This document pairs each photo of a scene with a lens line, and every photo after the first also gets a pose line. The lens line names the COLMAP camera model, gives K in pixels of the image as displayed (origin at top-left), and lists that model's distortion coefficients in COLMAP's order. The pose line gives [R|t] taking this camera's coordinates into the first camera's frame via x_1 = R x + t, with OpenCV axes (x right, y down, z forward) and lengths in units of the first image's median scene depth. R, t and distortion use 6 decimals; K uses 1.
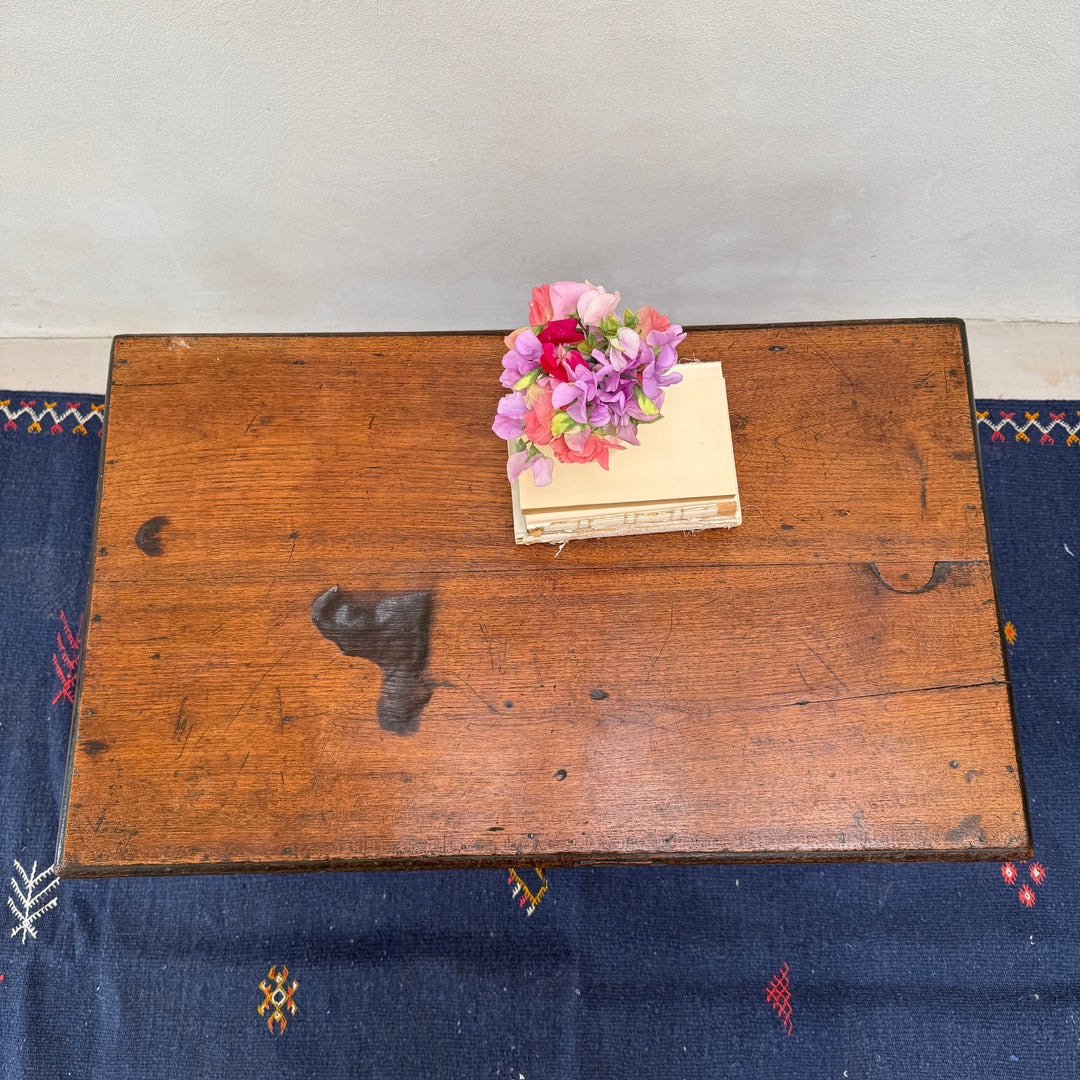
lens RADIAL K [[1008.3, 0, 540.0], [0, 1008.3, 540.0], [0, 0, 1]] dist [0.177032, -0.362391]
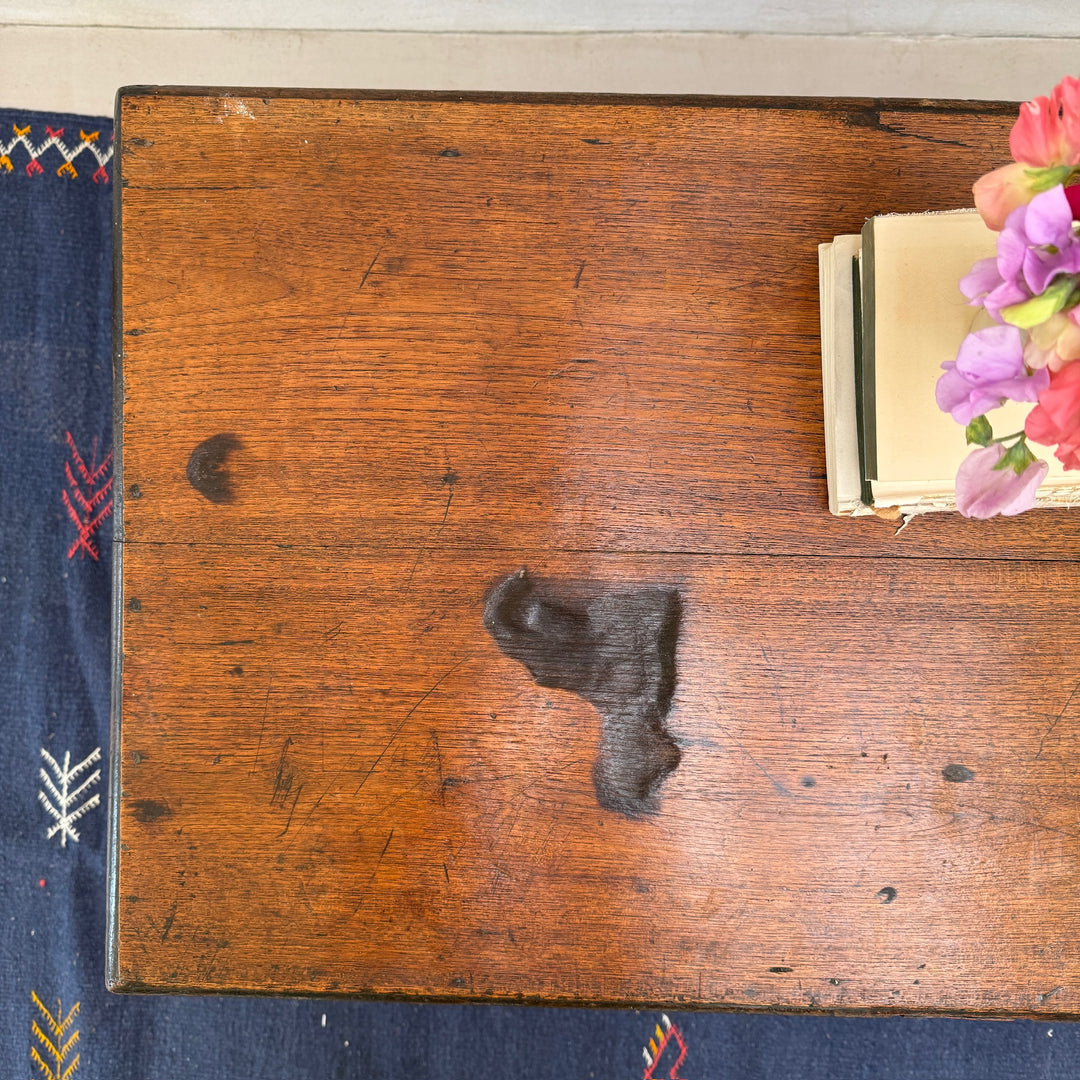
lens RADIAL K [[1008.3, 0, 540.0], [0, 1008.3, 540.0], [0, 0, 1]] dist [0.177032, -0.362391]
pose [[0.999290, 0.037671, -0.000603, -0.188955], [-0.035712, 0.952191, 0.303409, -0.152809], [0.012004, -0.303172, 0.952860, 0.427867]]
